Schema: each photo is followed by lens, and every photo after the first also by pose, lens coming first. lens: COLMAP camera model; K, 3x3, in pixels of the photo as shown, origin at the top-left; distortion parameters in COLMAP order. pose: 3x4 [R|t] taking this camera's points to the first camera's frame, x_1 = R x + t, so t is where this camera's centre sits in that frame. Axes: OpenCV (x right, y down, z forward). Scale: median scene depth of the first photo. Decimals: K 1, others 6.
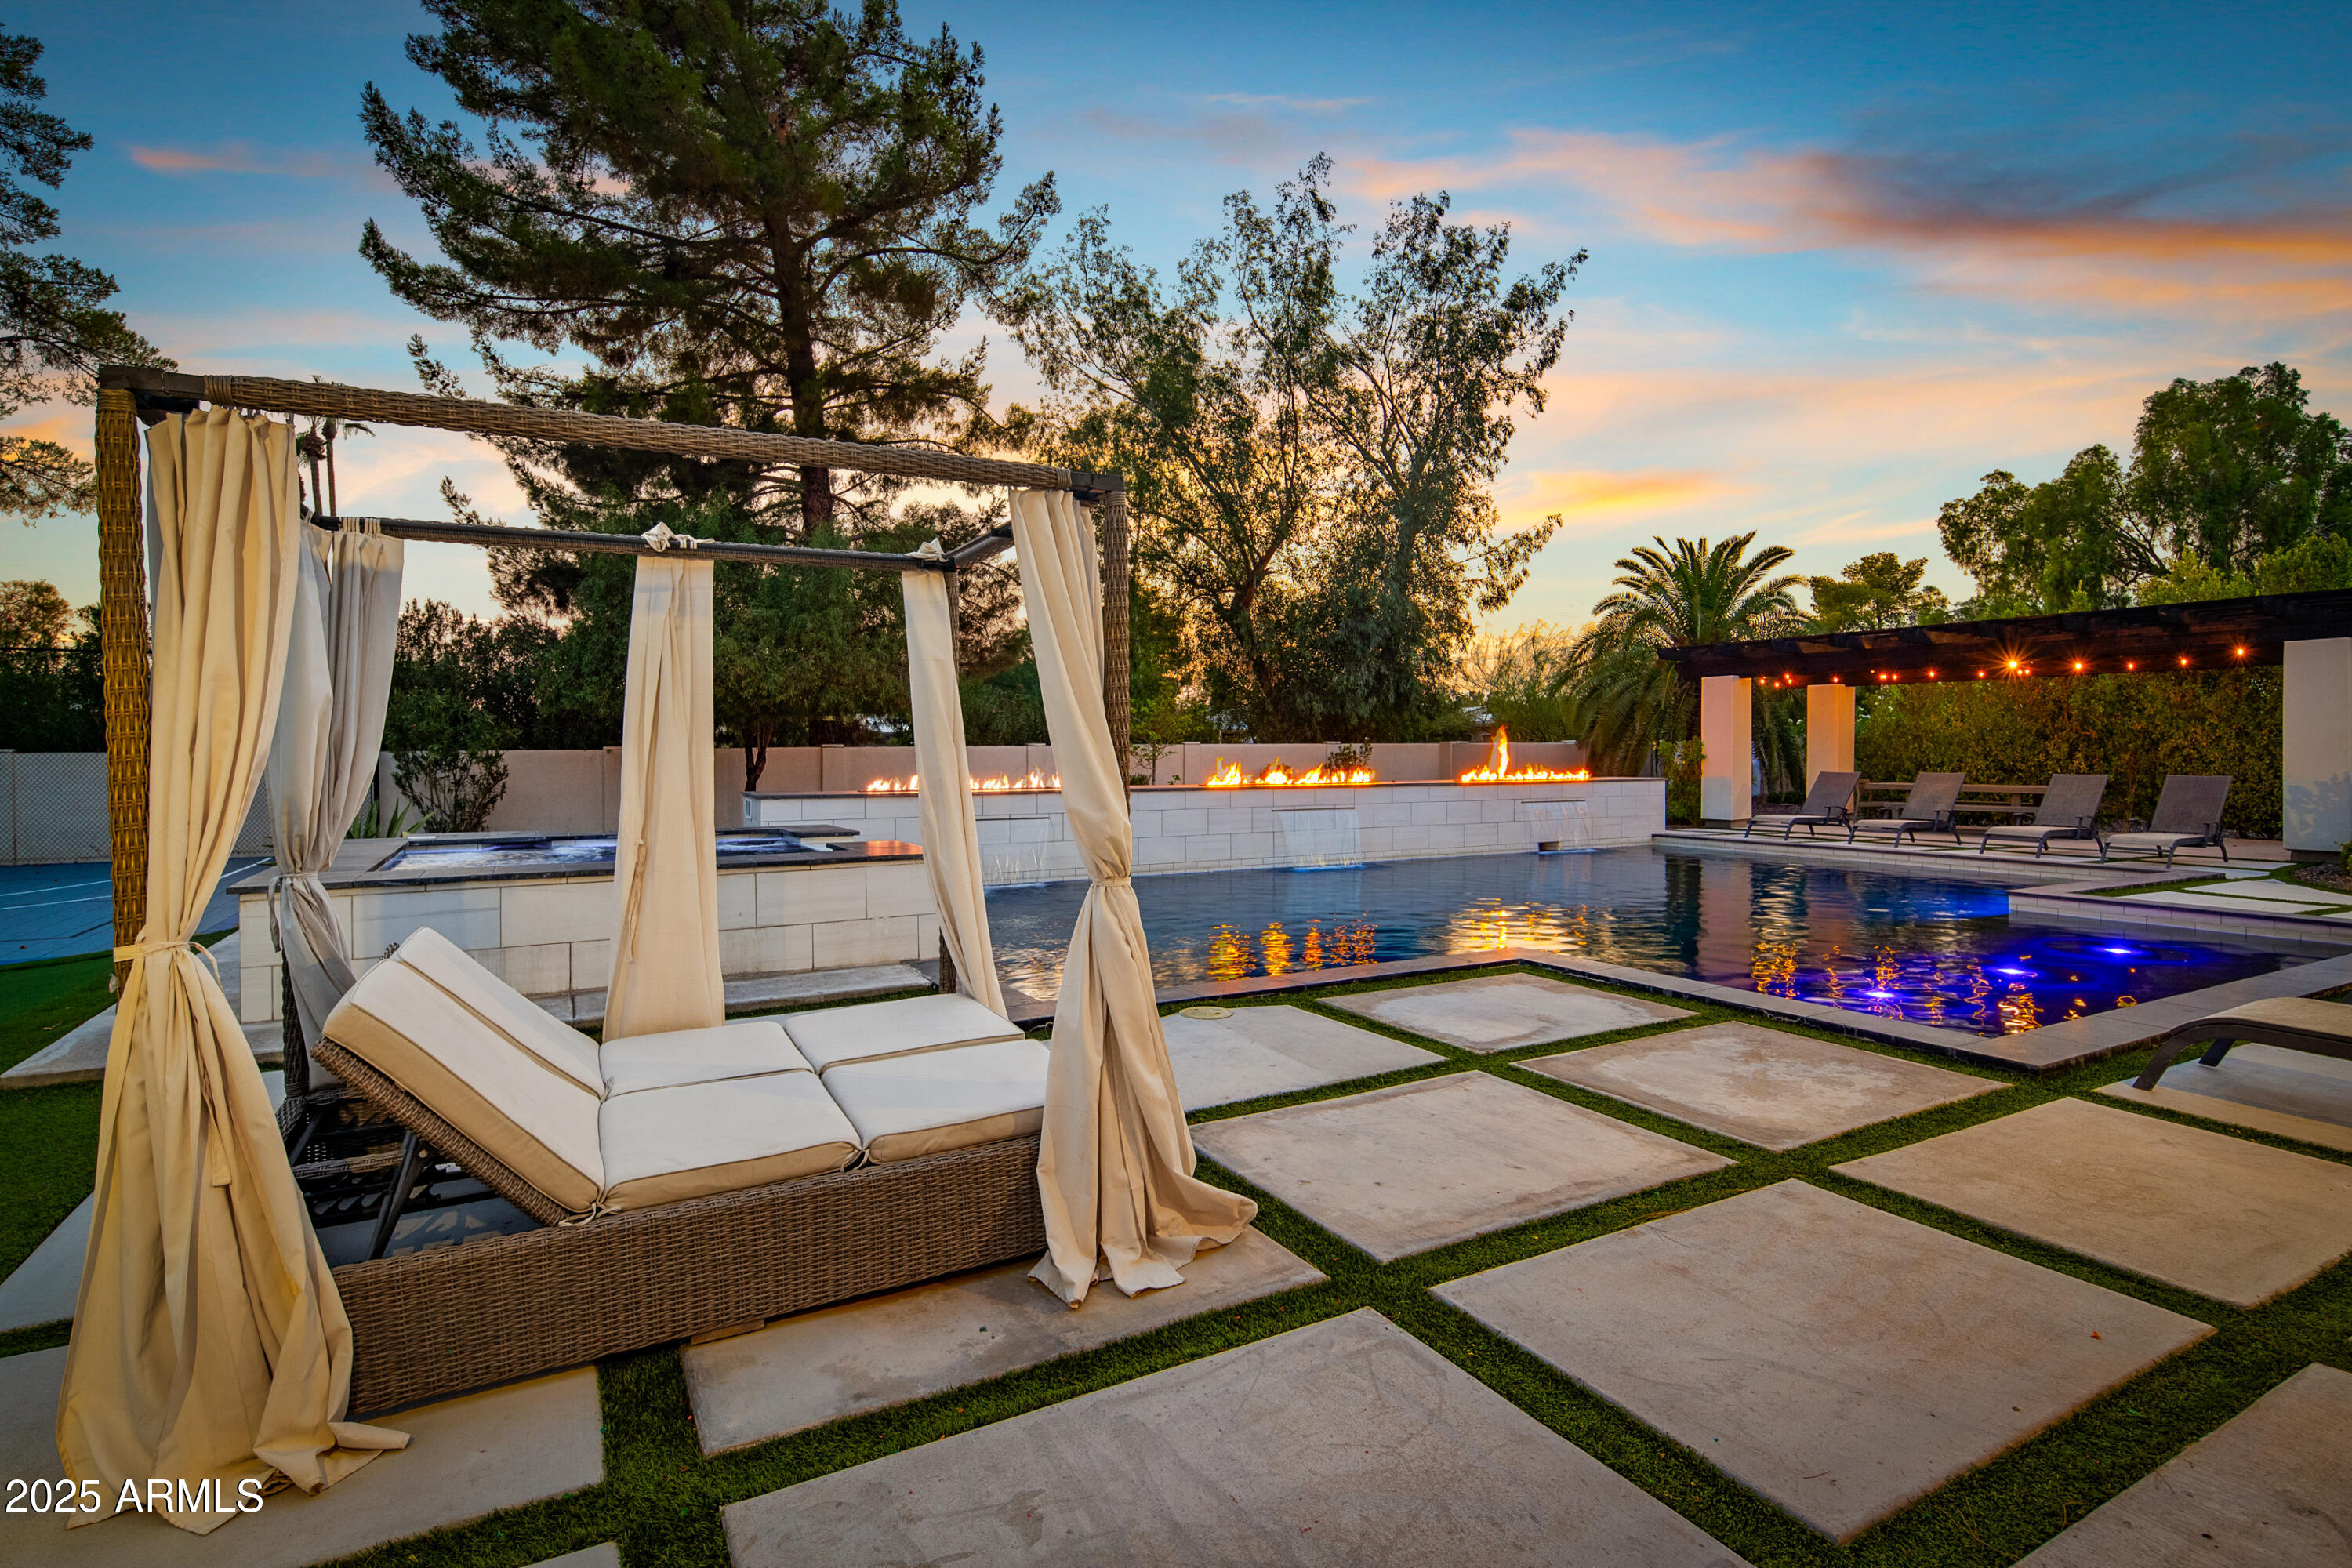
lens RADIAL K [[1132.1, 0, 1171.8], [0, 1132.1, 762.8], [0, 0, 1]] dist [0.001363, -0.001317]
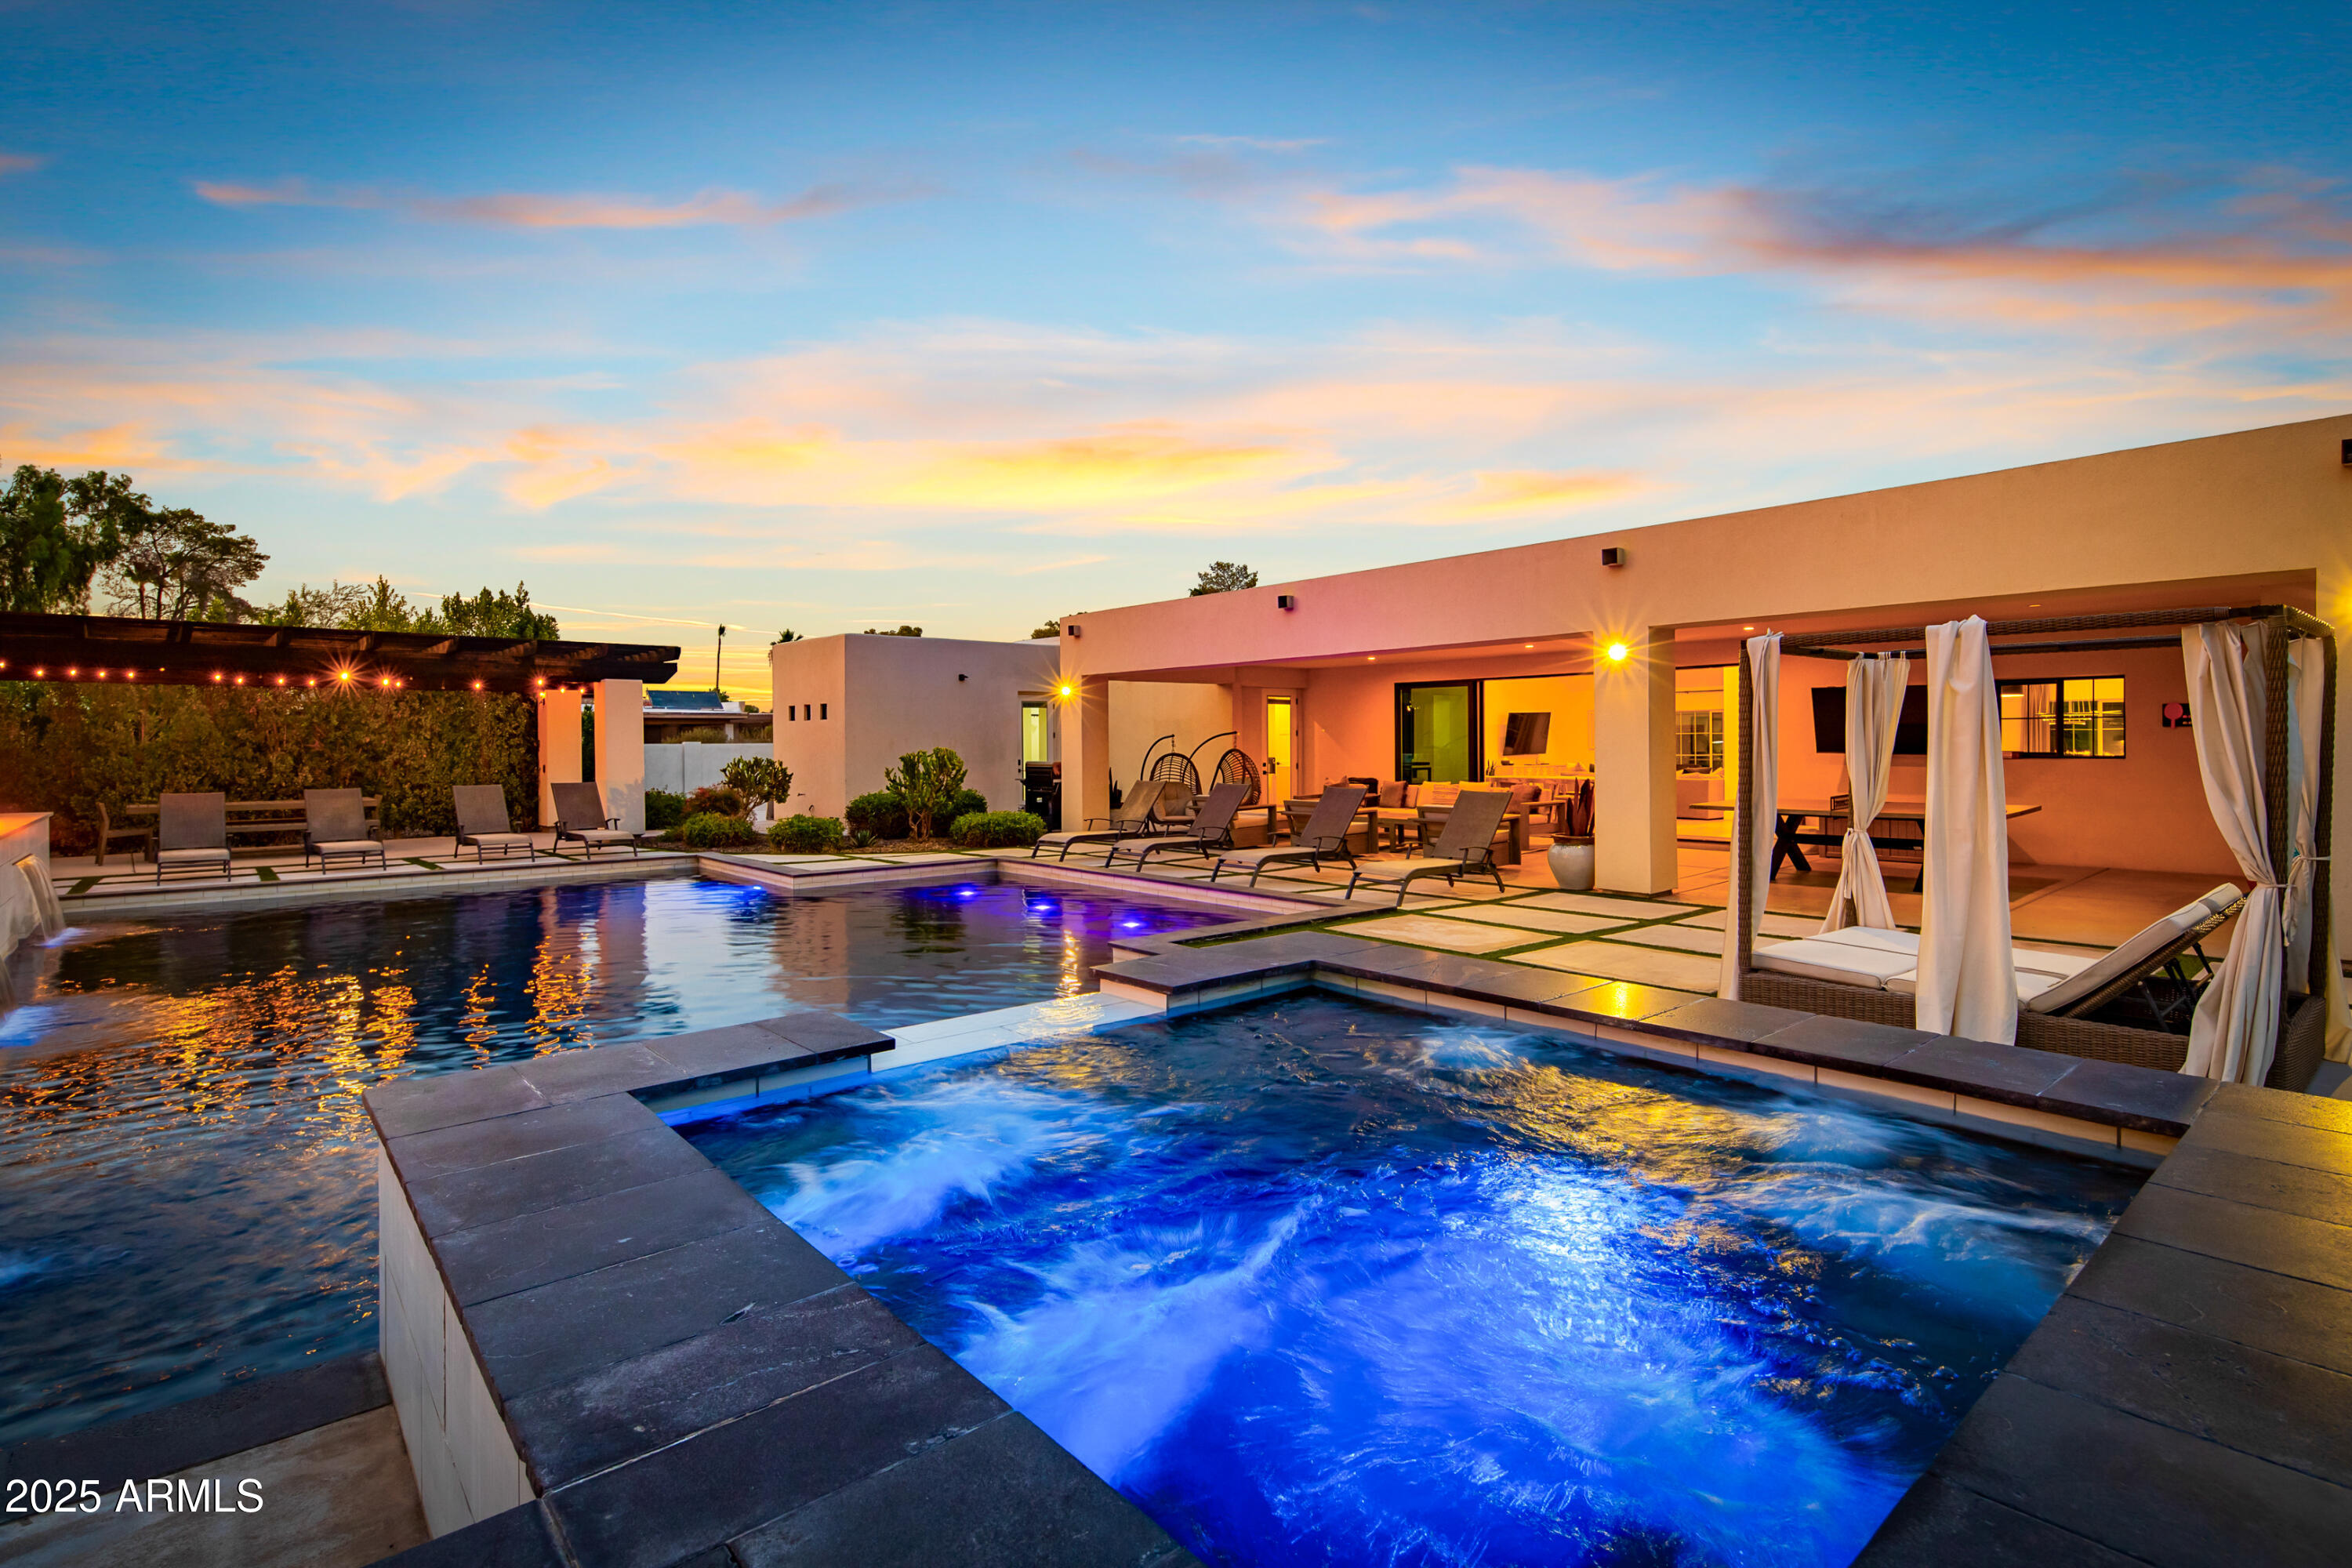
lens RADIAL K [[1140.0, 0, 1166.0], [0, 1140.0, 740.7], [0, 0, 1]] dist [-0.000194, -0.001883]
pose [[-0.212038, 0.005592, 0.977245, -0.212966], [0.017411, 0.999847, -0.001943, -0.010001], [-0.977106, 0.016602, -0.212103, 0.309646]]
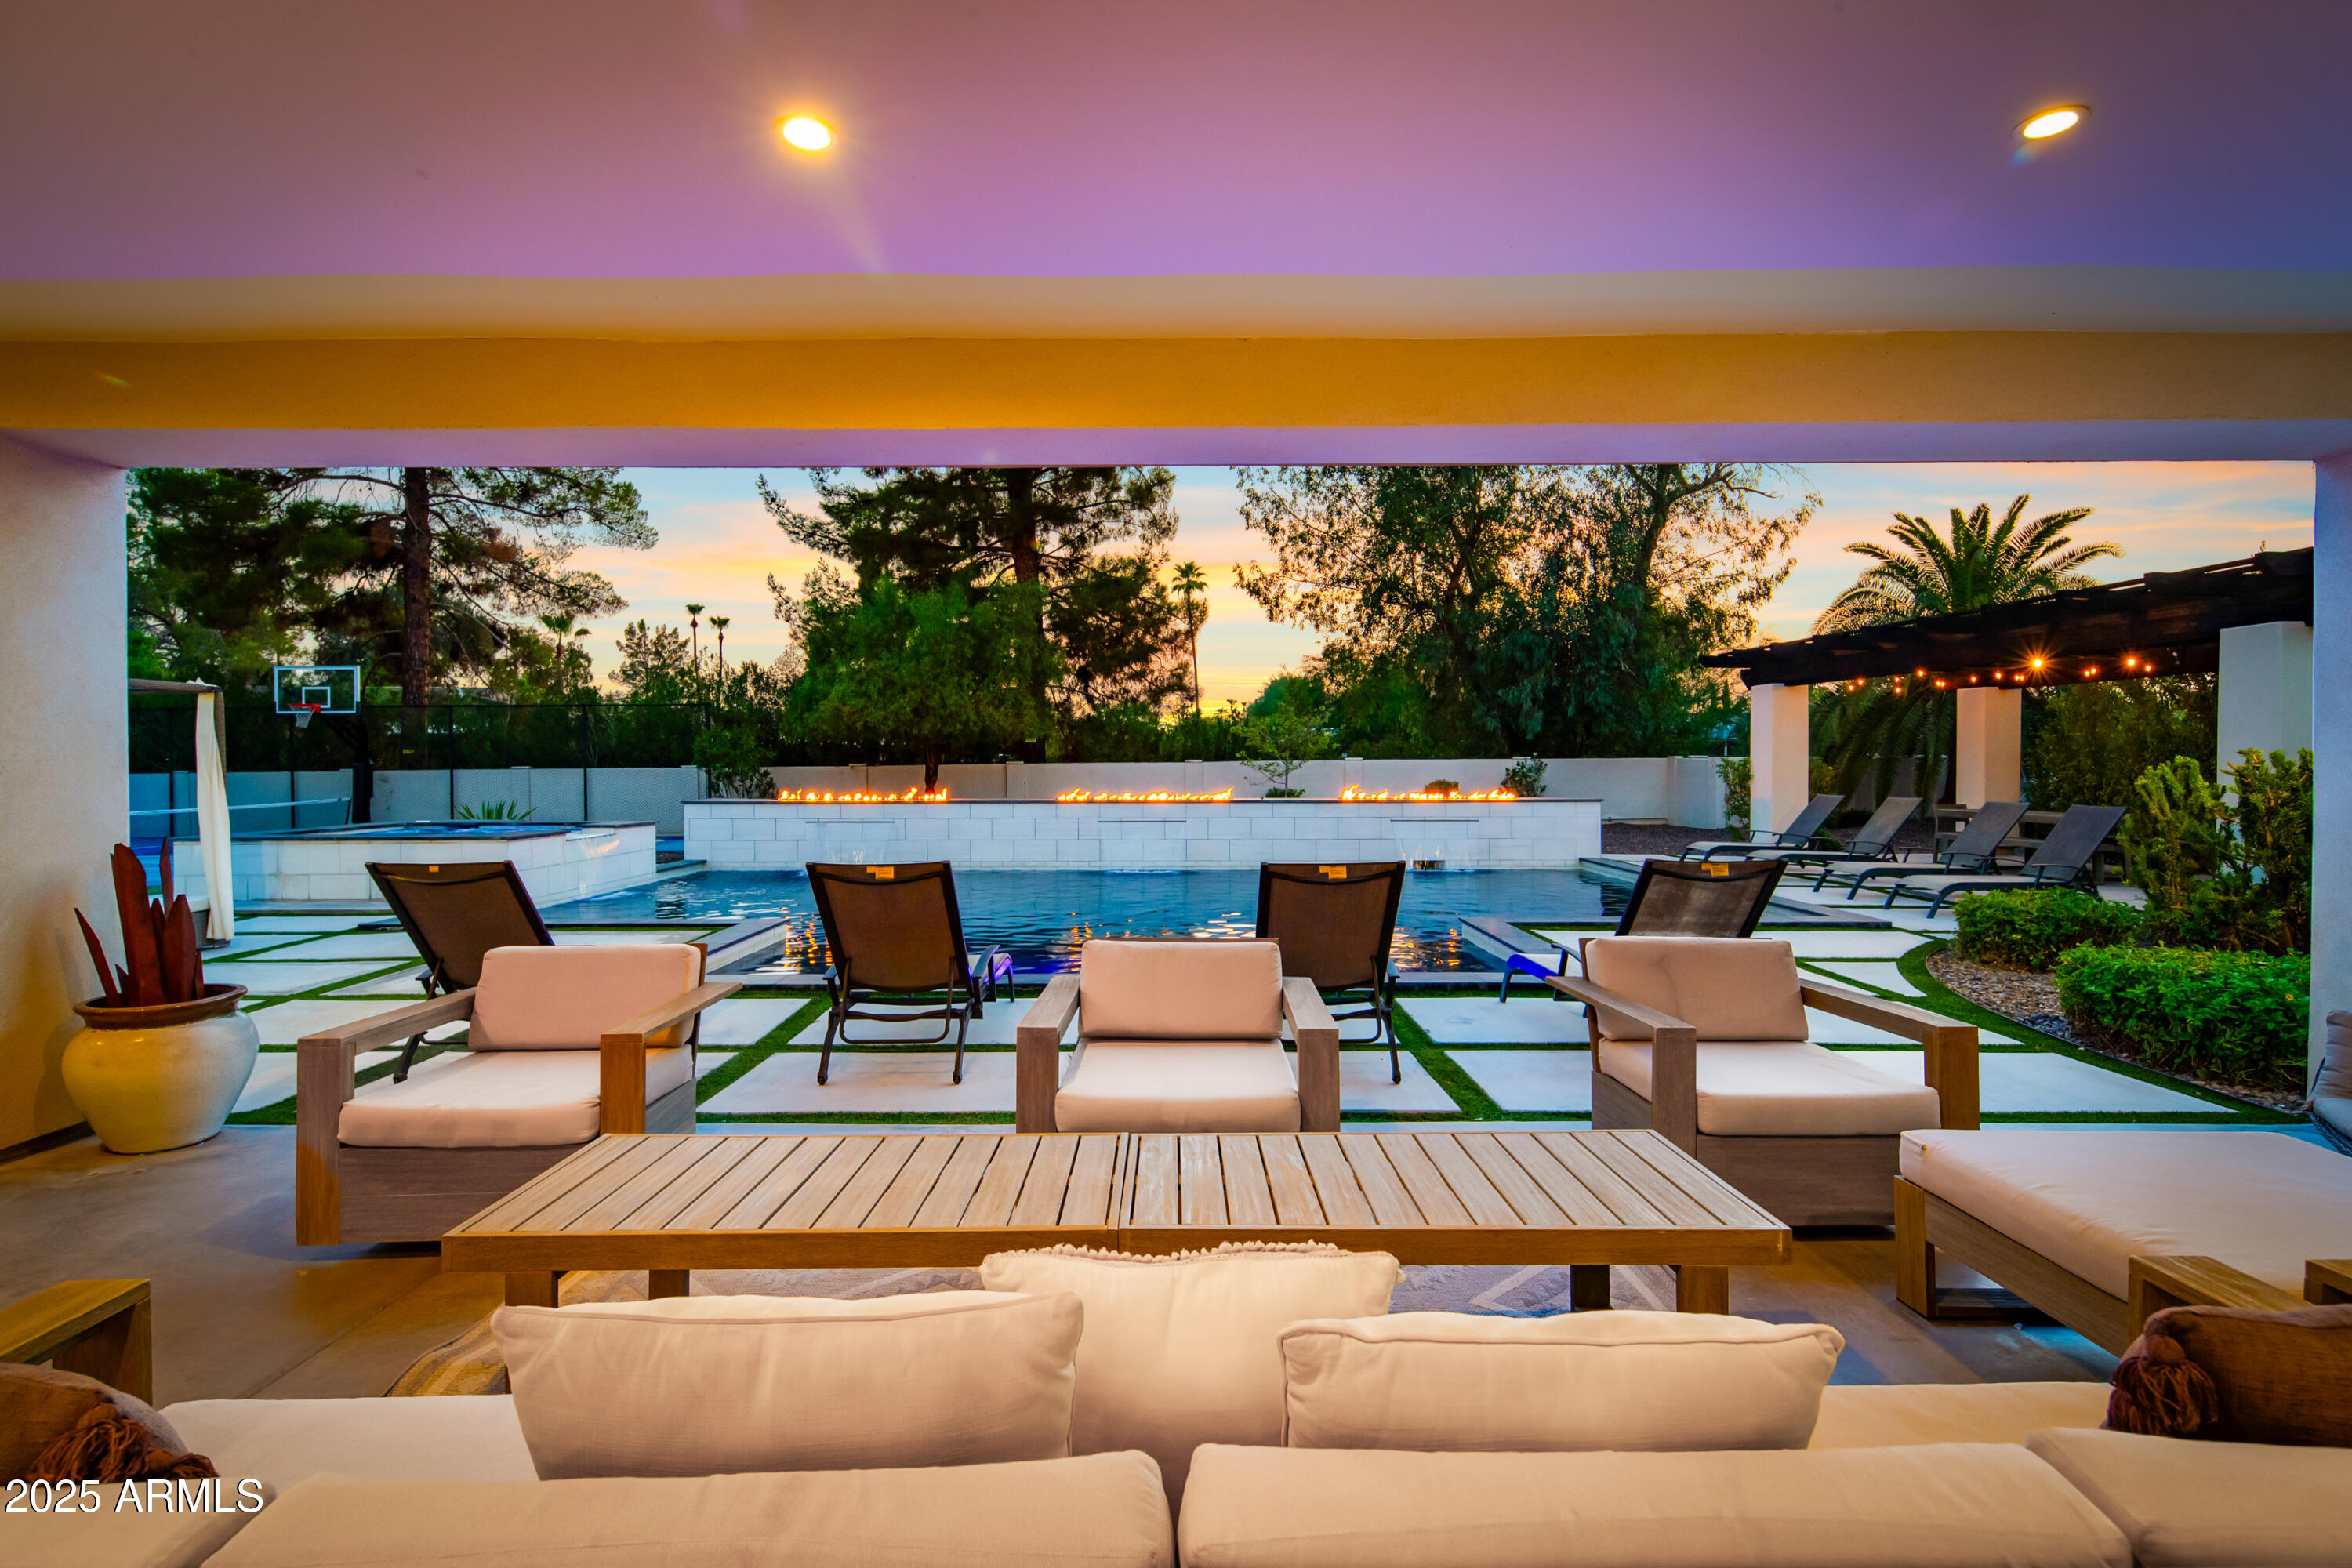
lens RADIAL K [[1140.0, 0, 1166.0], [0, 1140.0, 740.7], [0, 0, 1]] dist [-0.000194, -0.001883]
pose [[0.878291, -0.010779, -0.478004, 0.339475], [-0.002929, 0.999606, -0.027924, -0.004400], [0.478117, 0.025926, 0.877914, -0.000100]]
